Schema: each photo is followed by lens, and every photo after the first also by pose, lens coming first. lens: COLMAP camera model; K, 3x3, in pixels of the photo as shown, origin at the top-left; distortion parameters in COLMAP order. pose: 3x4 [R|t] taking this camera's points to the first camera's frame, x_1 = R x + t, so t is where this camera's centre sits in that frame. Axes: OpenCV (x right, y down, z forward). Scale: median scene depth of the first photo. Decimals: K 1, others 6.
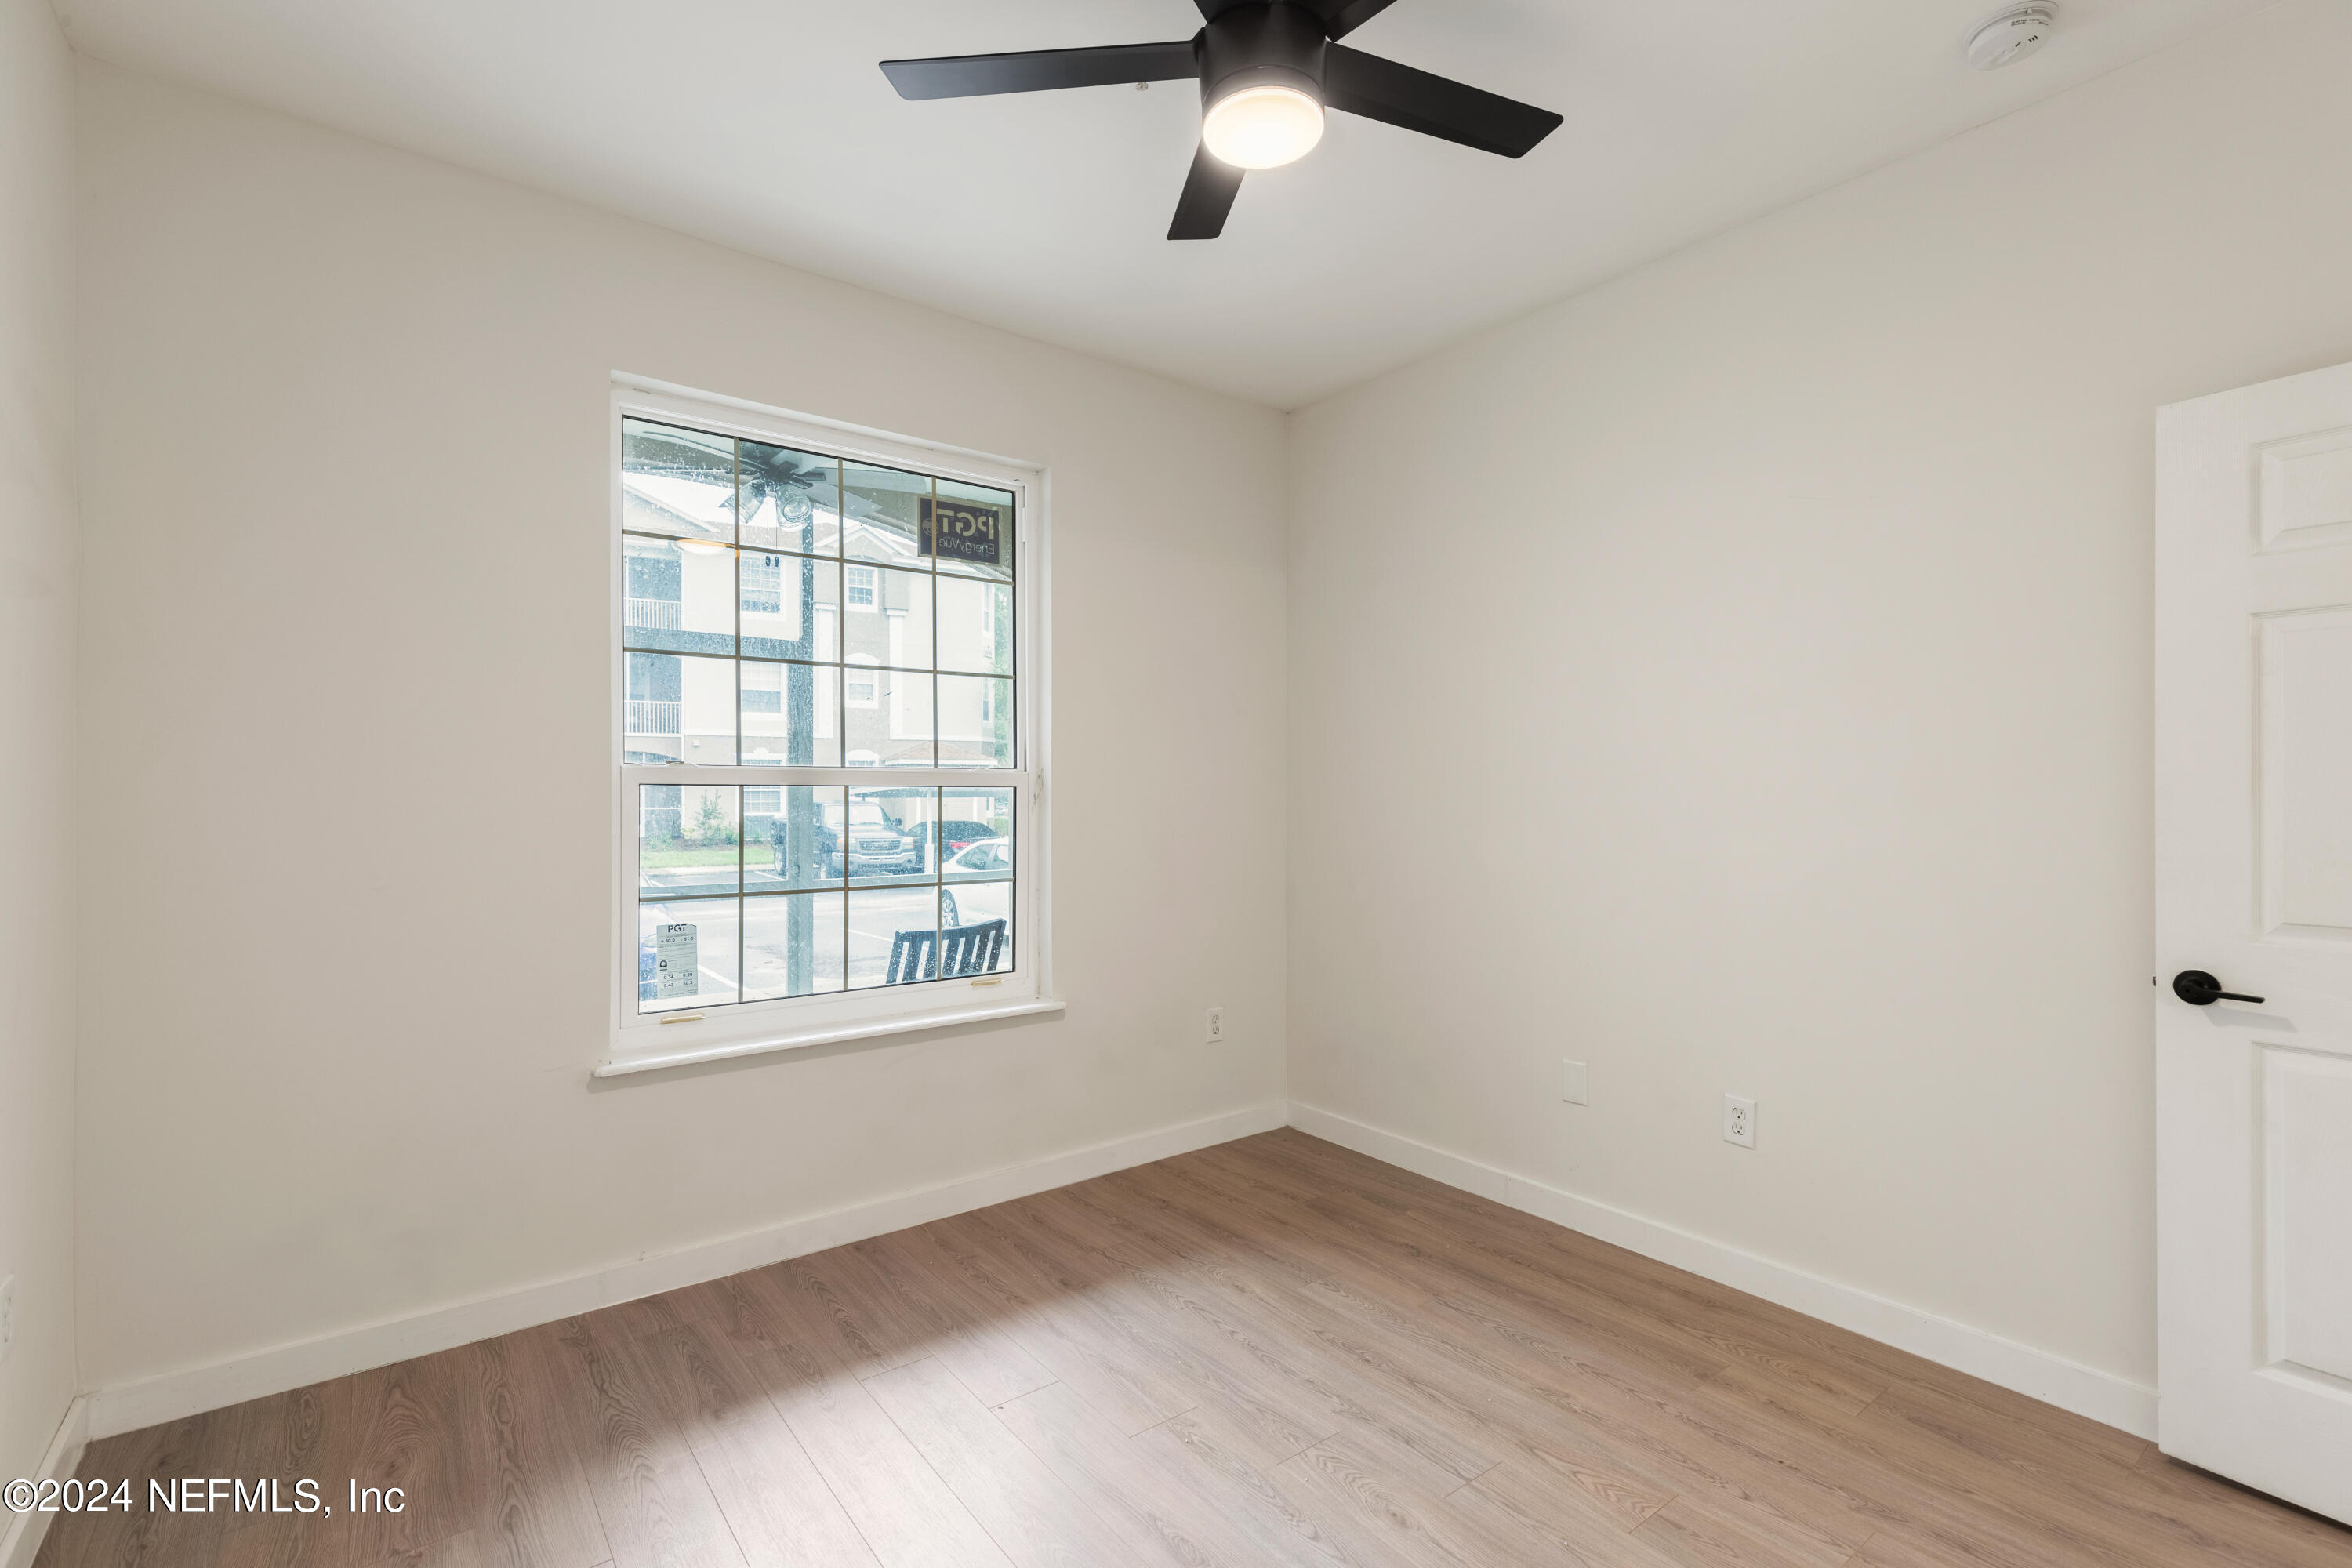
lens RADIAL K [[1057.2, 0, 1184.7], [0, 1057.2, 792.6], [0, 0, 1]] dist [0.002563, -0.000612]
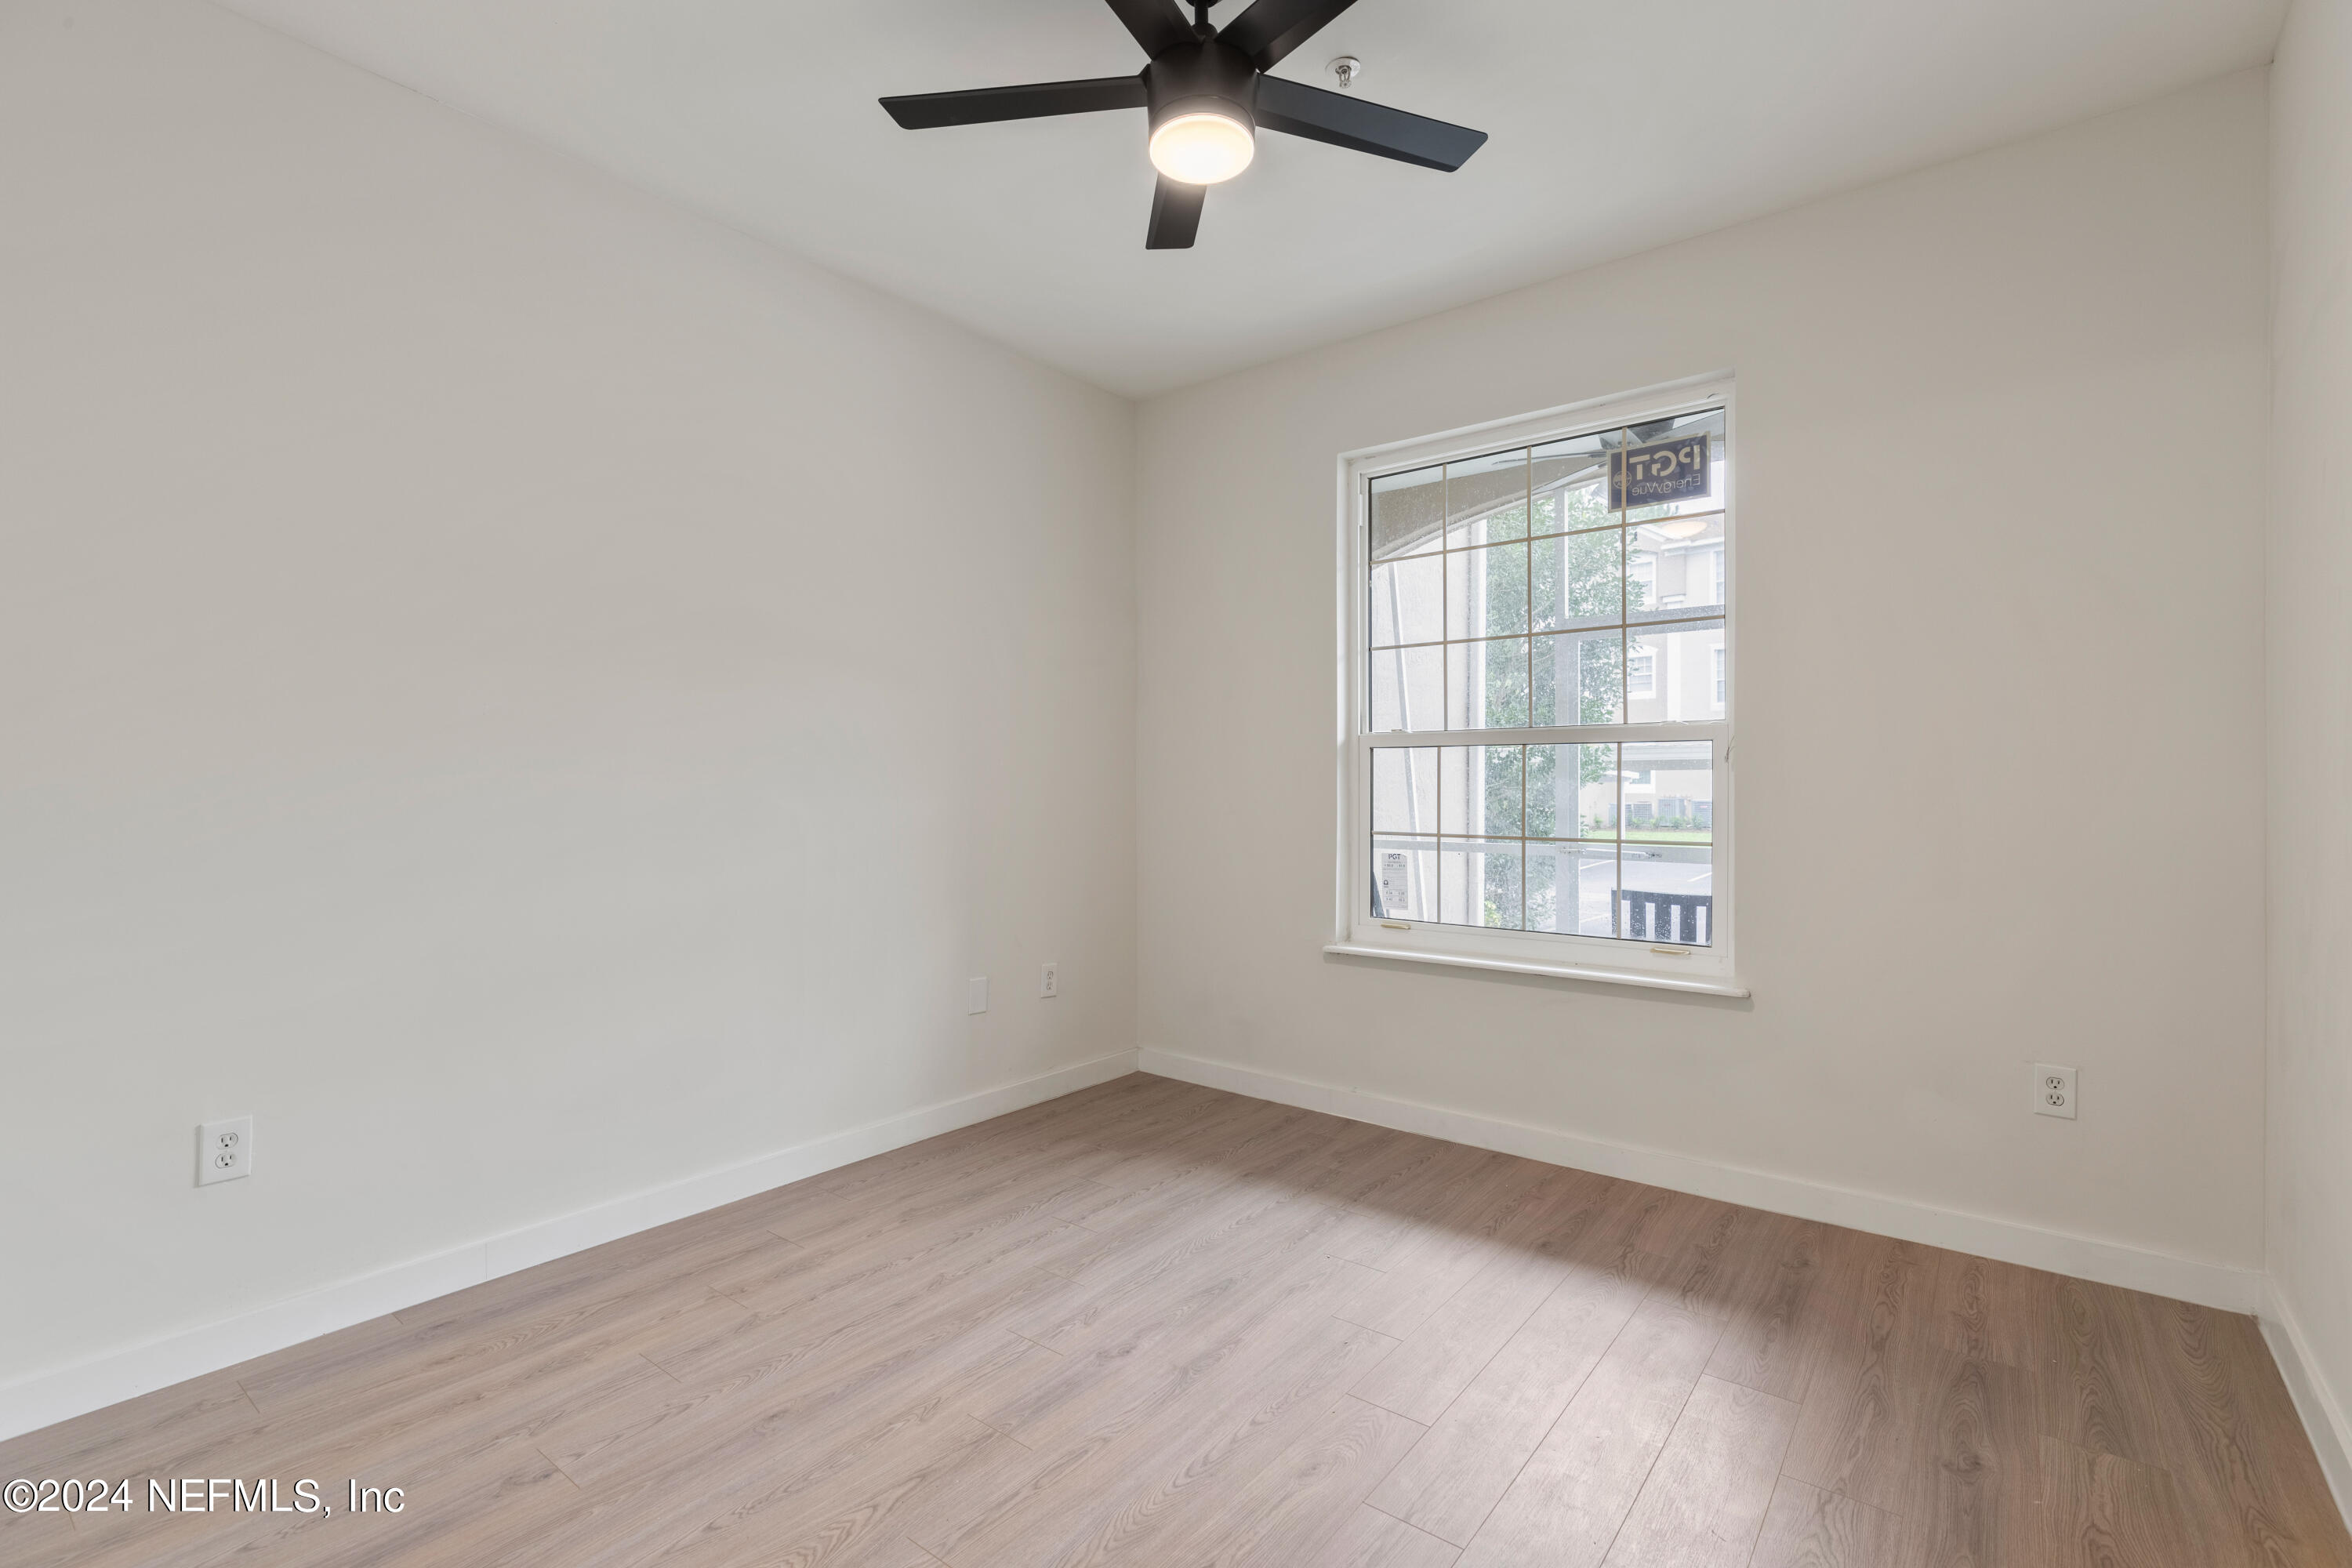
lens RADIAL K [[1057.2, 0, 1184.7], [0, 1057.2, 792.6], [0, 0, 1]] dist [0.002563, -0.000612]
pose [[0.245451, 0.006910, -0.969384, 0.752365], [0.000520, 0.999974, 0.007259, 0.040296], [0.969409, -0.002285, 0.245441, 0.442839]]
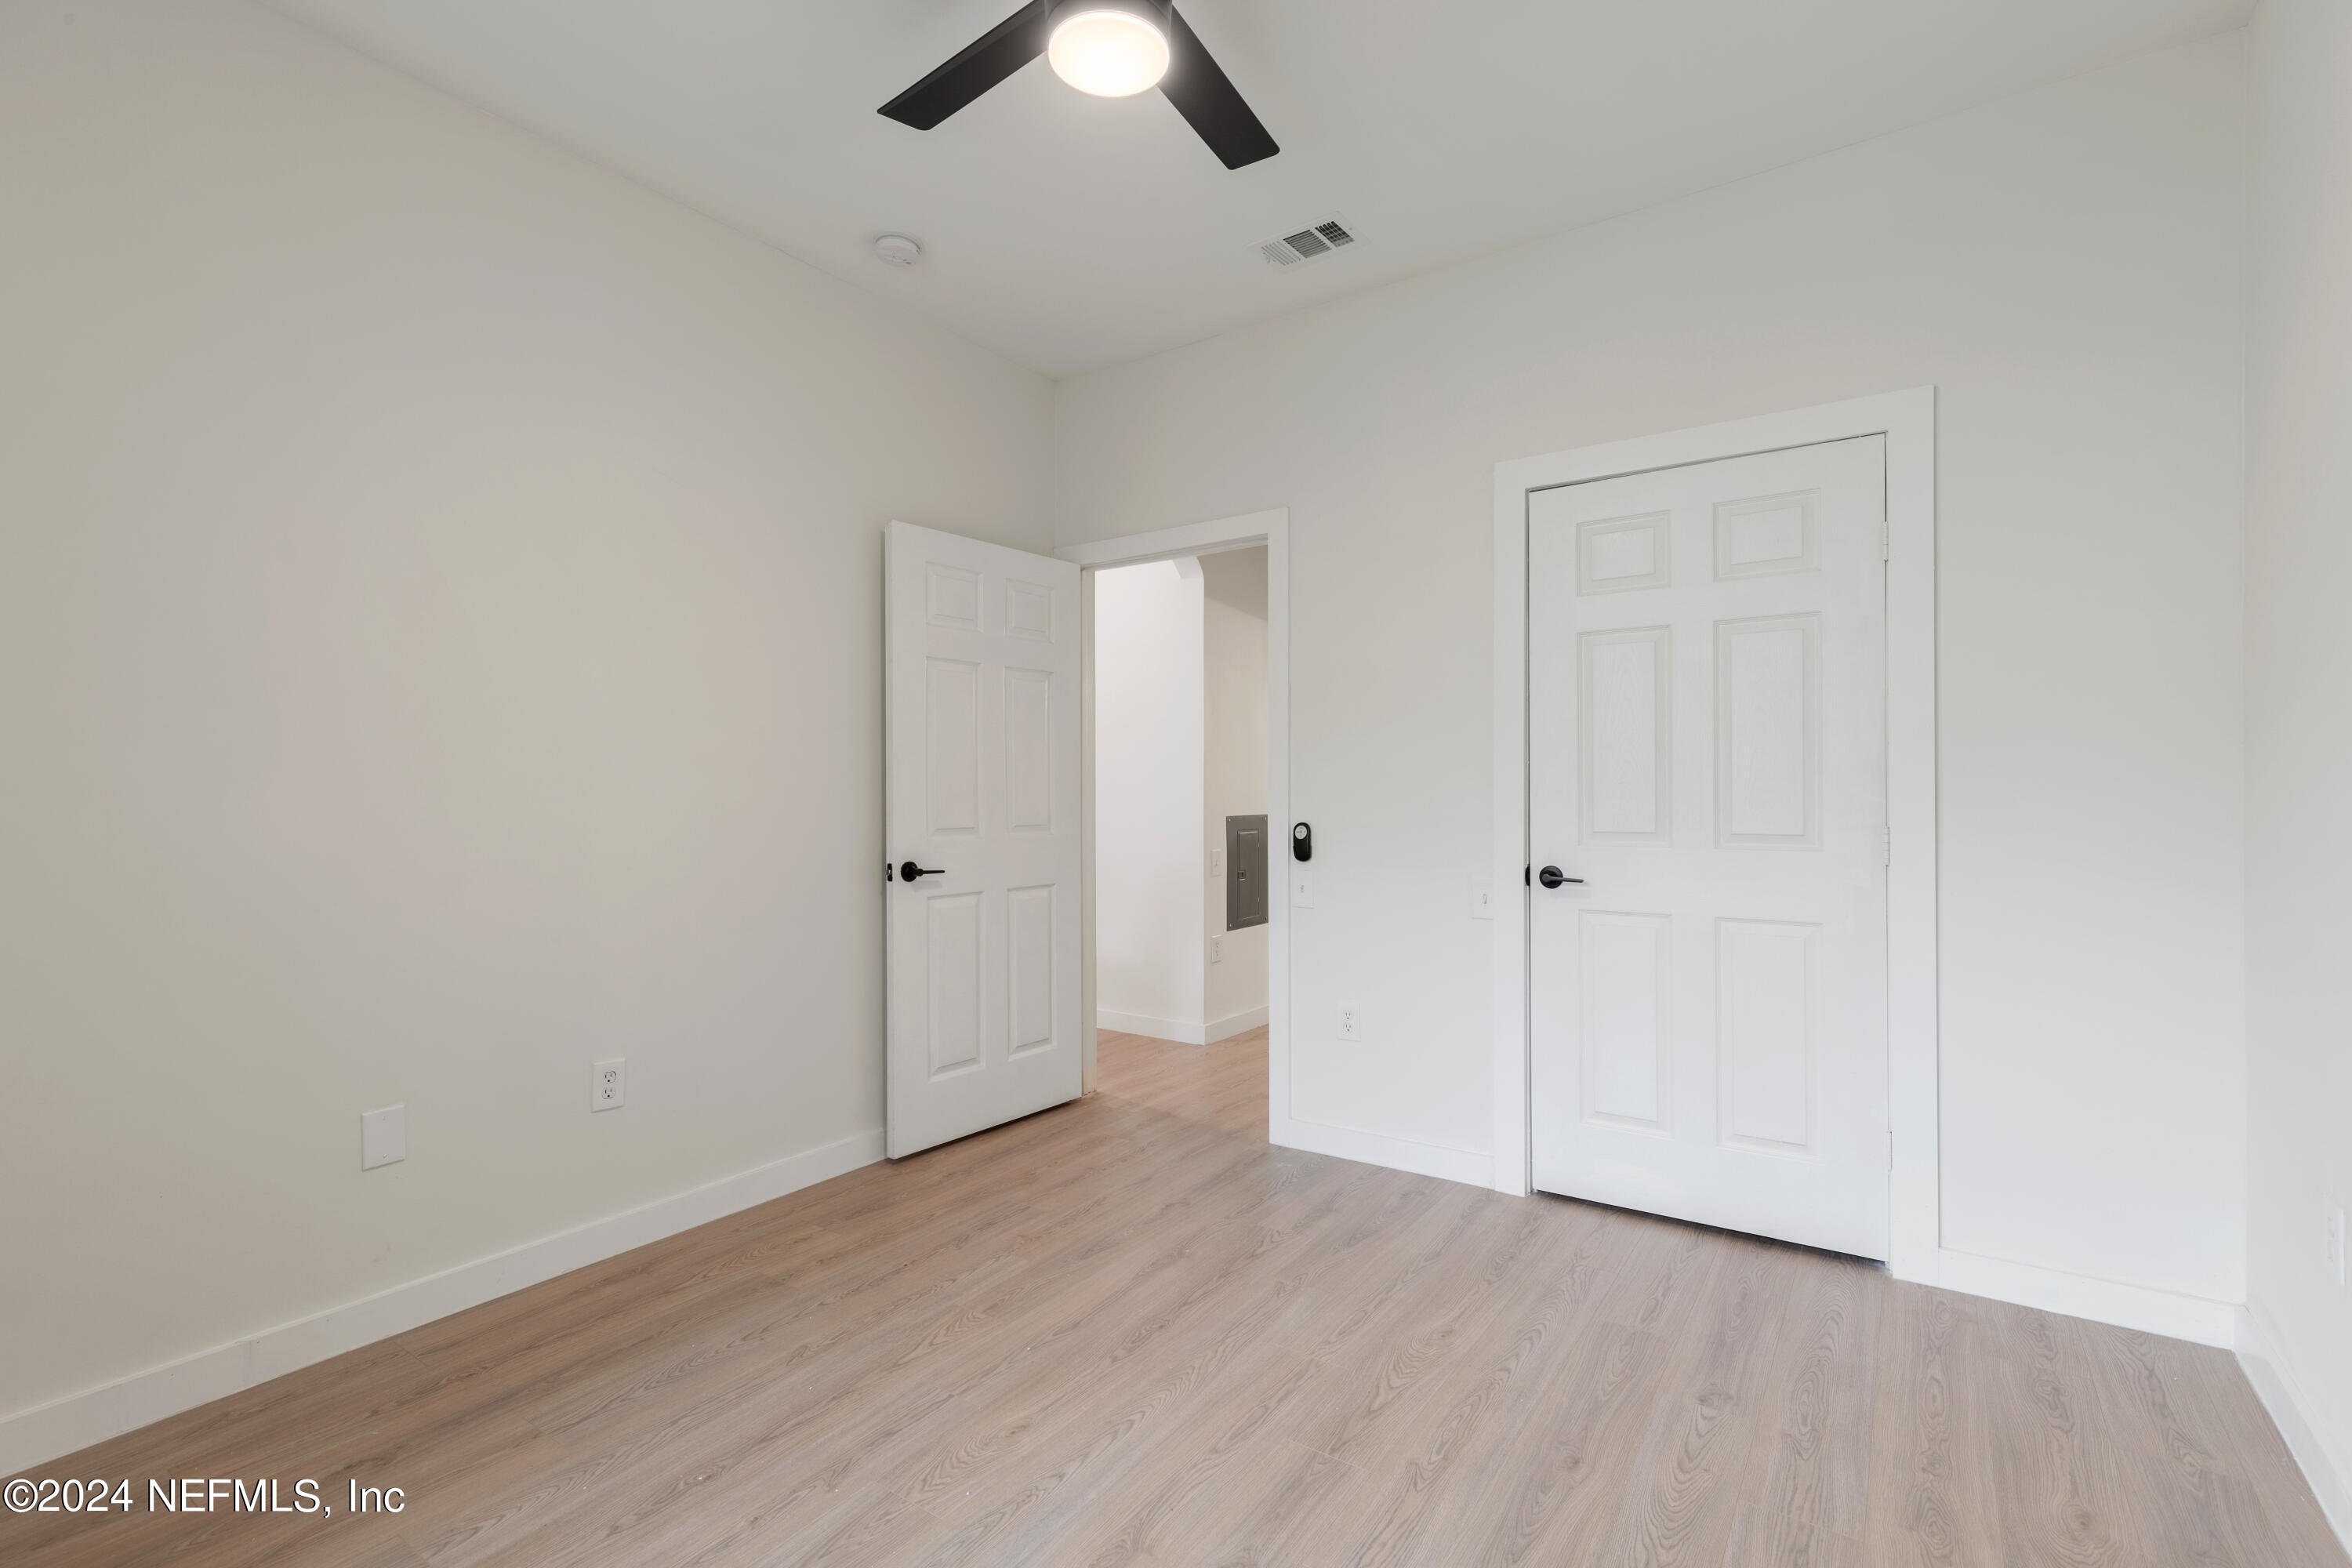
lens RADIAL K [[1057.2, 0, 1184.7], [0, 1057.2, 792.6], [0, 0, 1]] dist [0.002563, -0.000612]
pose [[-0.300547, -0.000949, 0.953767, -0.566595], [0.006010, 0.999978, 0.002888, 0.040195], [-0.953748, 0.006600, -0.300534, 0.781117]]
